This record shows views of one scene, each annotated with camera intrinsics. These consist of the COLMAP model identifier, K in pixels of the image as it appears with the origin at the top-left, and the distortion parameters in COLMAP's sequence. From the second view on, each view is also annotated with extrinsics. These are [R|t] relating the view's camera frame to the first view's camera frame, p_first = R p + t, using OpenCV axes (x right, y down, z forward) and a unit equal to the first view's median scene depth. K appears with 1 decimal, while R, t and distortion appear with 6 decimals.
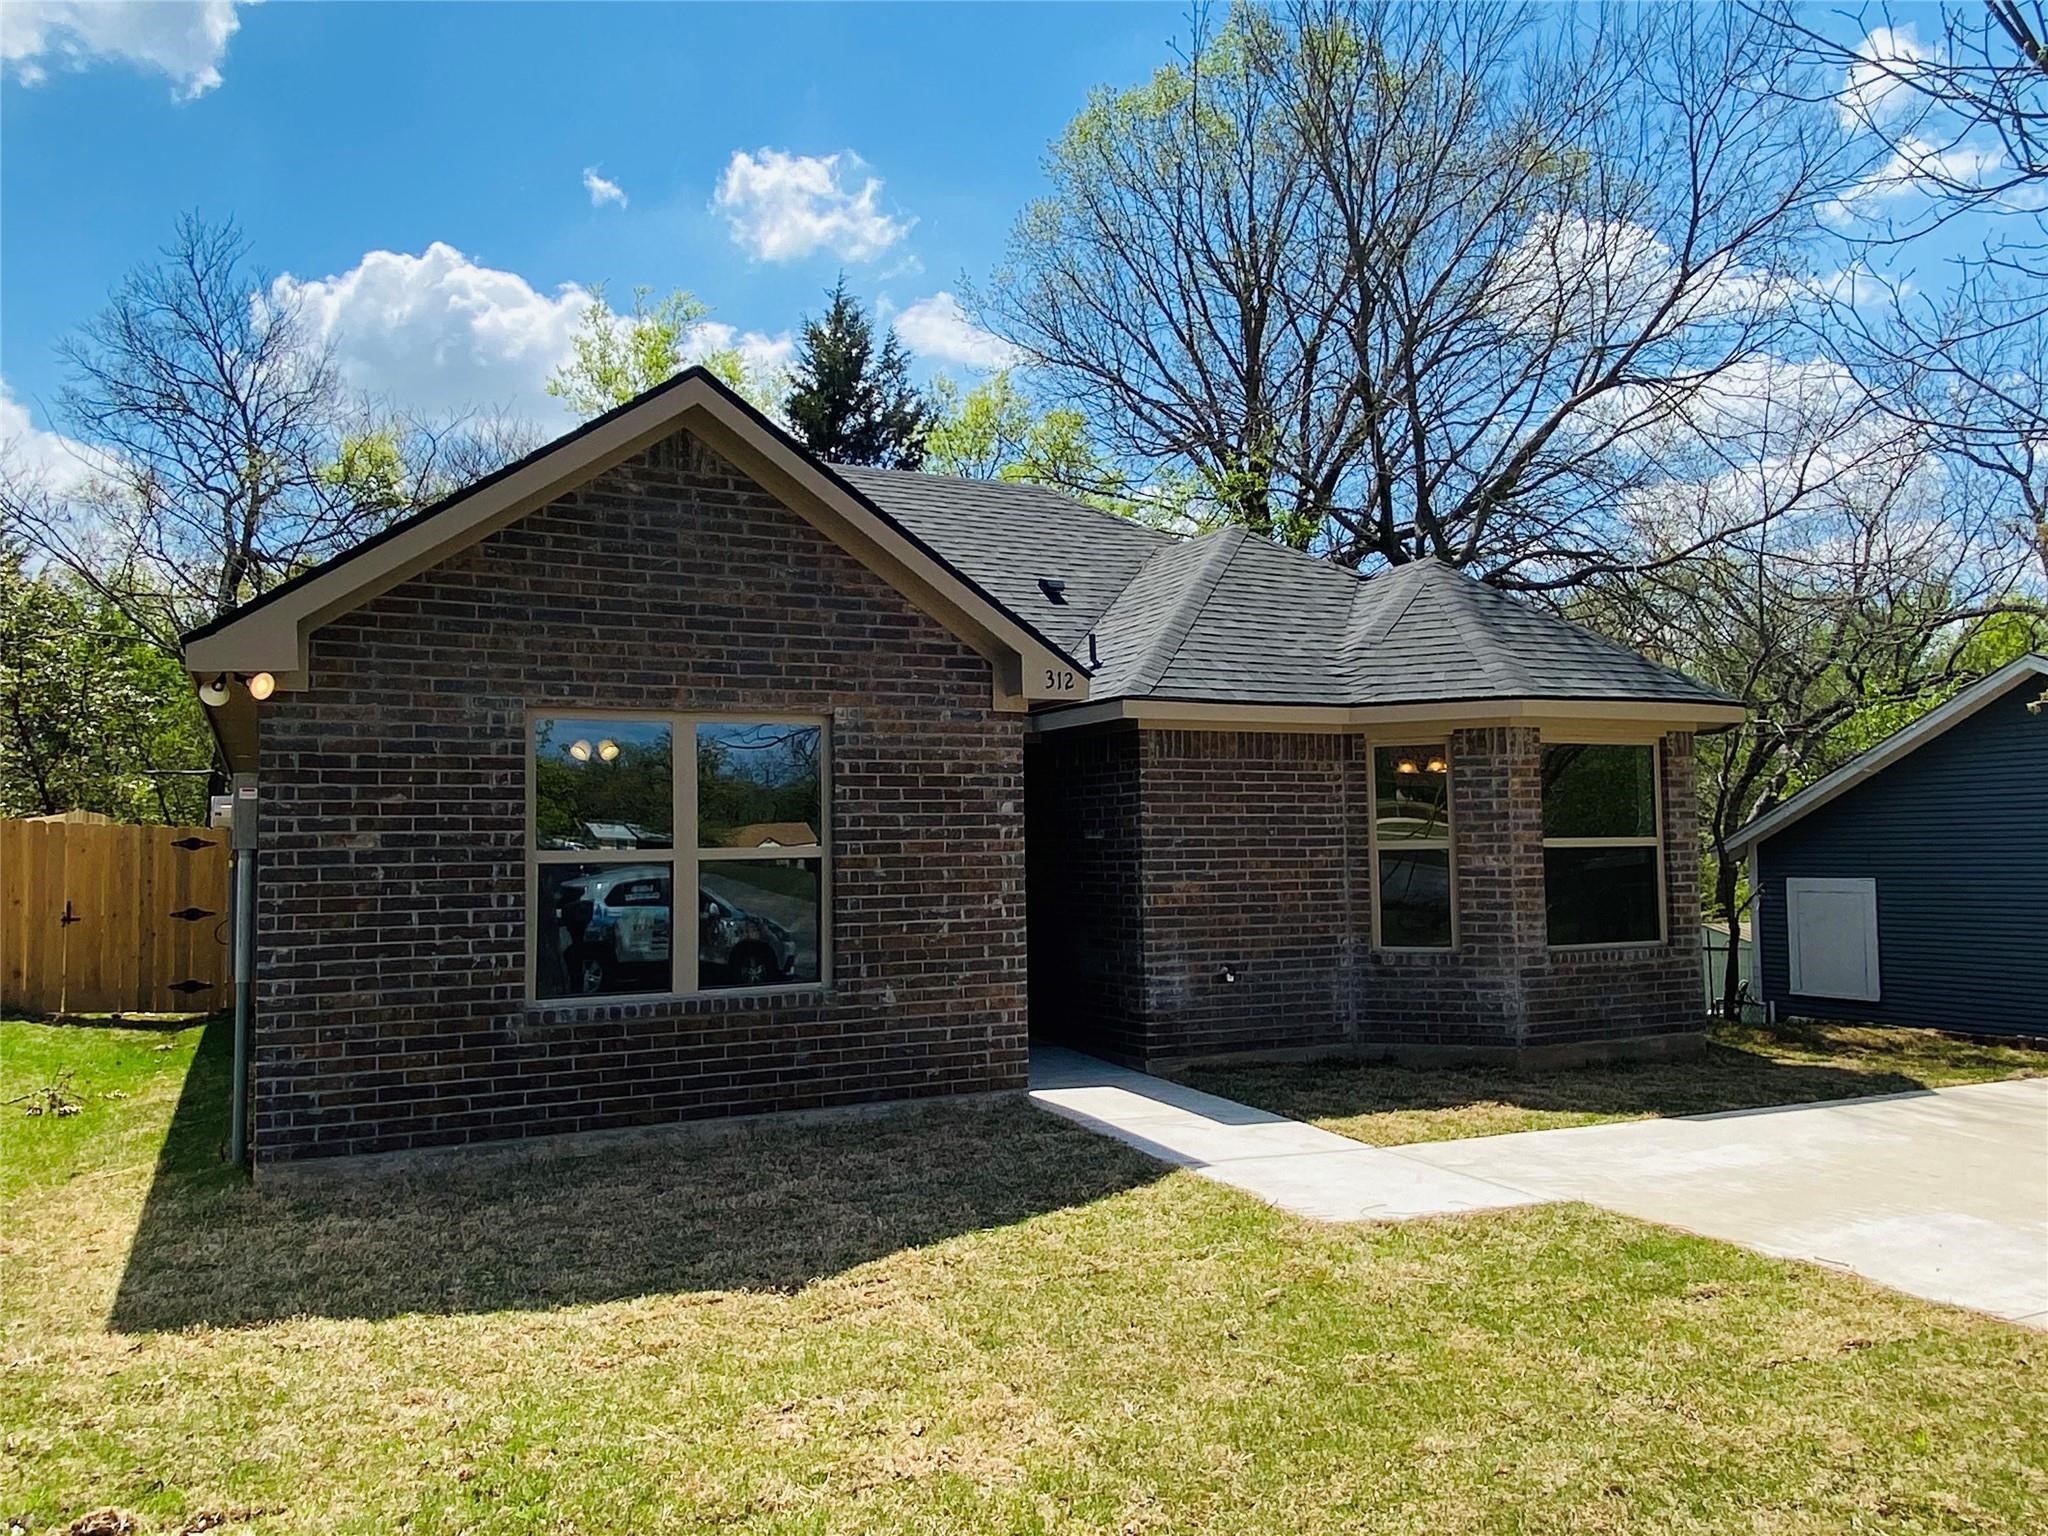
lens RADIAL K [[1514.0, 0, 1024.0], [0, 1514.0, 768.0], [0, 0, 1]] dist [0.113075, -0.158113]
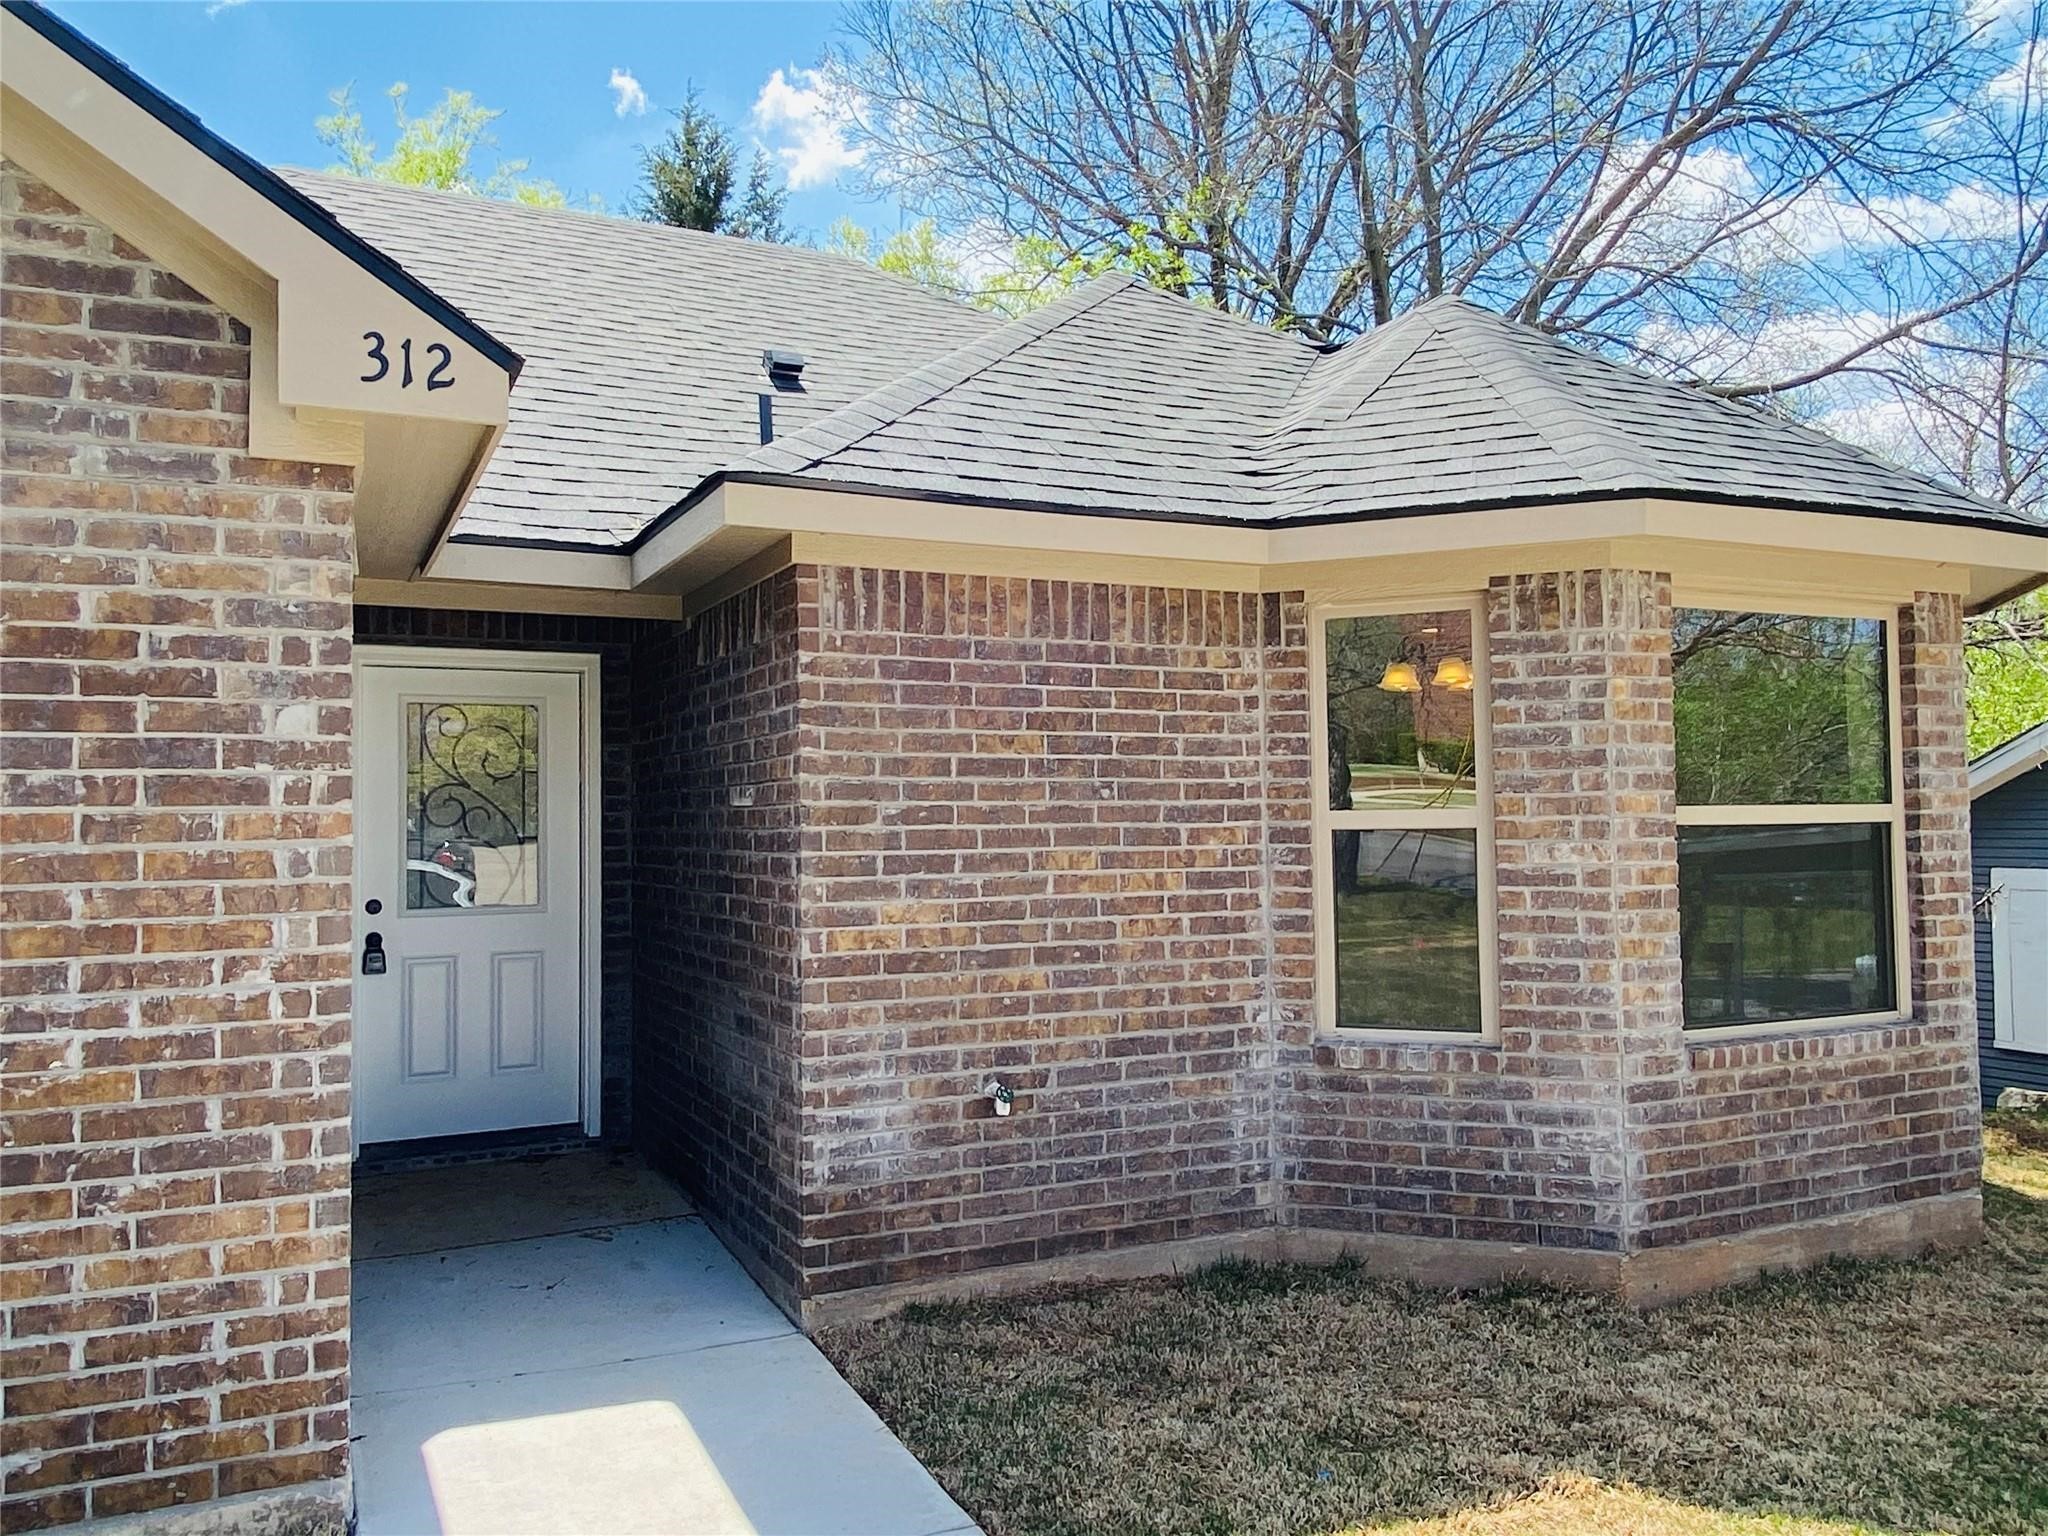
lens RADIAL K [[1514.0, 0, 1024.0], [0, 1514.0, 768.0], [0, 0, 1]] dist [0.113075, -0.158113]
pose [[0.999947, 0.001338, -0.010160, 0.145271], [-0.001142, 0.999814, 0.019263, 0.025822], [0.010184, -0.019250, 0.999763, 0.534607]]
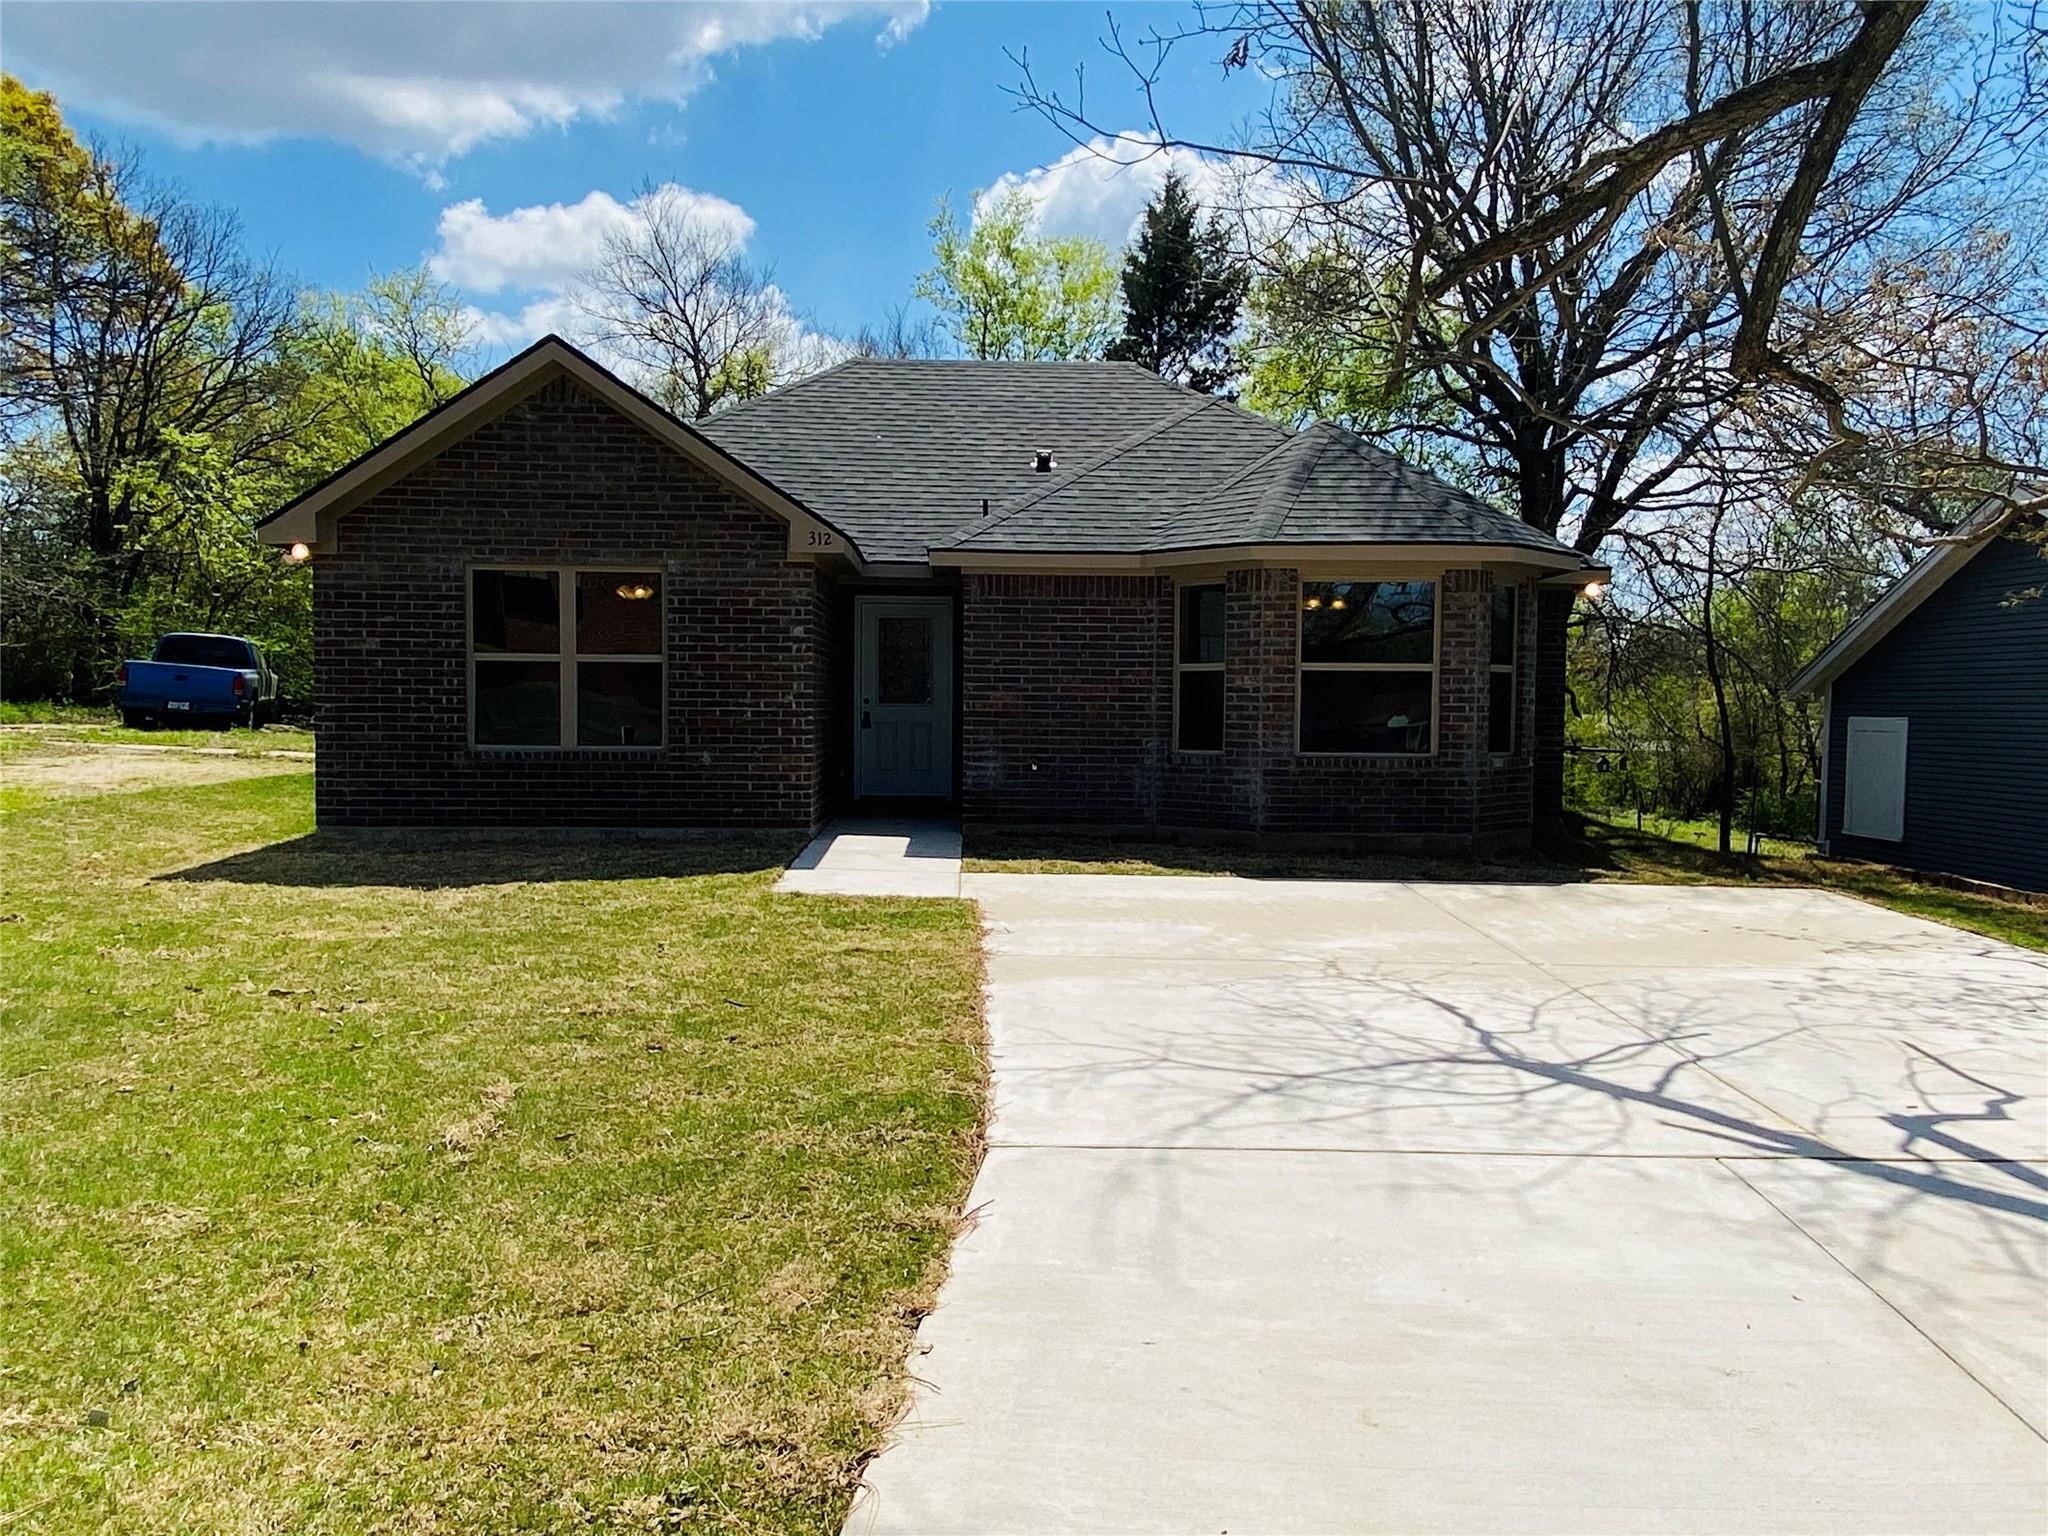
lens RADIAL K [[1514.0, 0, 1024.0], [0, 1514.0, 768.0], [0, 0, 1]] dist [0.113075, -0.158113]
pose [[0.910571, 0.041316, -0.411282, 0.652960], [-0.000986, 0.995206, 0.097793, 0.012557], [0.413351, -0.088642, 0.906247, -0.172893]]
